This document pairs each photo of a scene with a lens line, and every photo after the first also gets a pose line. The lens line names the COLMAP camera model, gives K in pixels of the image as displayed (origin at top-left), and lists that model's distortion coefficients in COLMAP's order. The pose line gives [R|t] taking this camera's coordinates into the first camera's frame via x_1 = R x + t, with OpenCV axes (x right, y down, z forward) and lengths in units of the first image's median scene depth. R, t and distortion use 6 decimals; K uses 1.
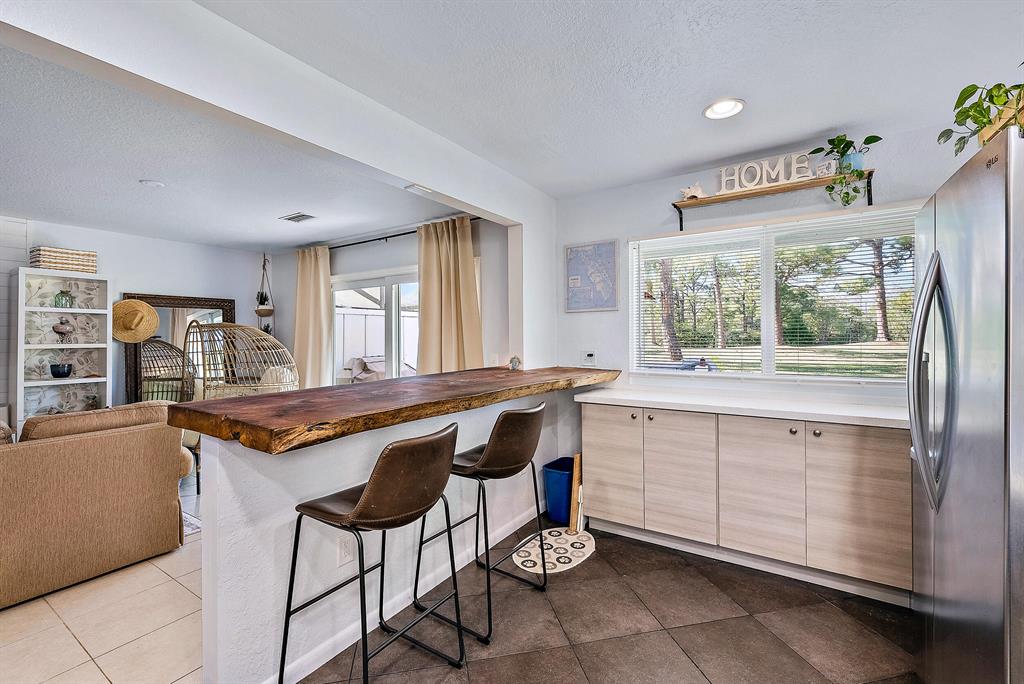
lens RADIAL K [[427.1, 0, 508.7], [0, 427.1, 337.2], [0, 0, 1]] dist [0.001591, -0.000659]
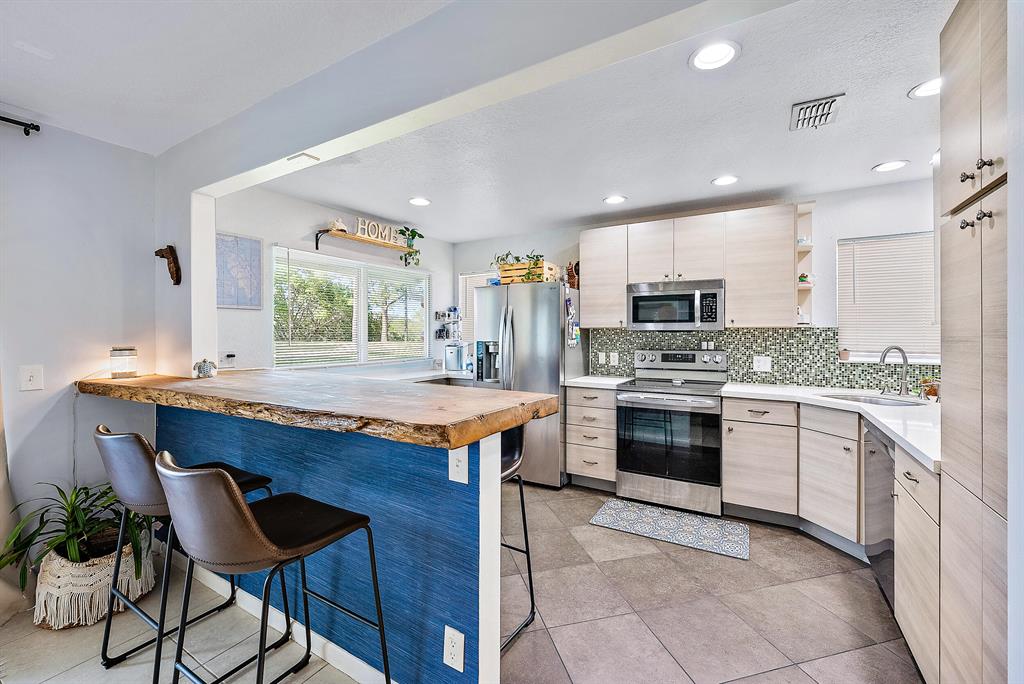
lens RADIAL K [[409.9, 0, 512.9], [0, 409.9, 334.9], [0, 0, 1]] dist [-0.000210, -0.000419]
pose [[-0.031859, 0.006516, 0.999471, -0.868955], [0.003795, 0.999972, -0.006399, 0.005690], [-0.999485, 0.003589, -0.031883, 0.525650]]
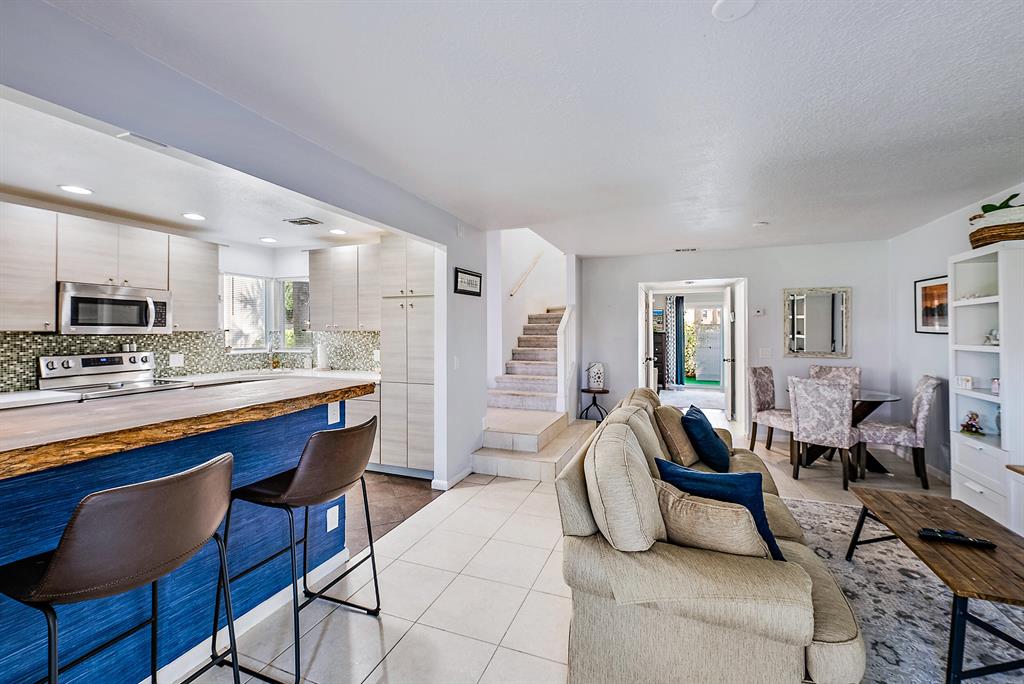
lens RADIAL K [[427.1, 0, 518.2], [0, 427.1, 332.1], [0, 0, 1]] dist [0.001591, -0.000659]
pose [[-0.977793, 0.009989, -0.209335, -0.564063], [0.008263, 0.999924, 0.009119, -0.022054], [0.209410, 0.007187, -0.977802, 1.572037]]
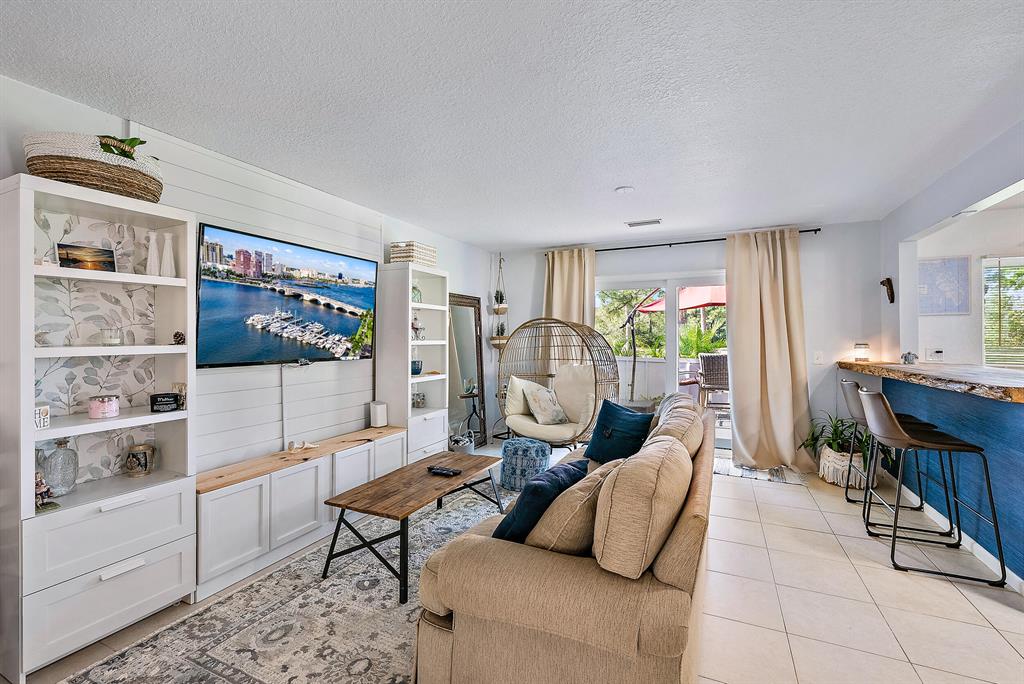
lens RADIAL K [[445.1, 0, 514.0], [0, 445.1, 335.4], [0, 0, 1]] dist [0.002400, -0.001706]
pose [[0.990828, 0.007396, 0.134930, -1.409768], [-0.006289, 0.999943, -0.008629, 0.017278], [-0.134986, 0.007701, 0.990818, -0.078070]]
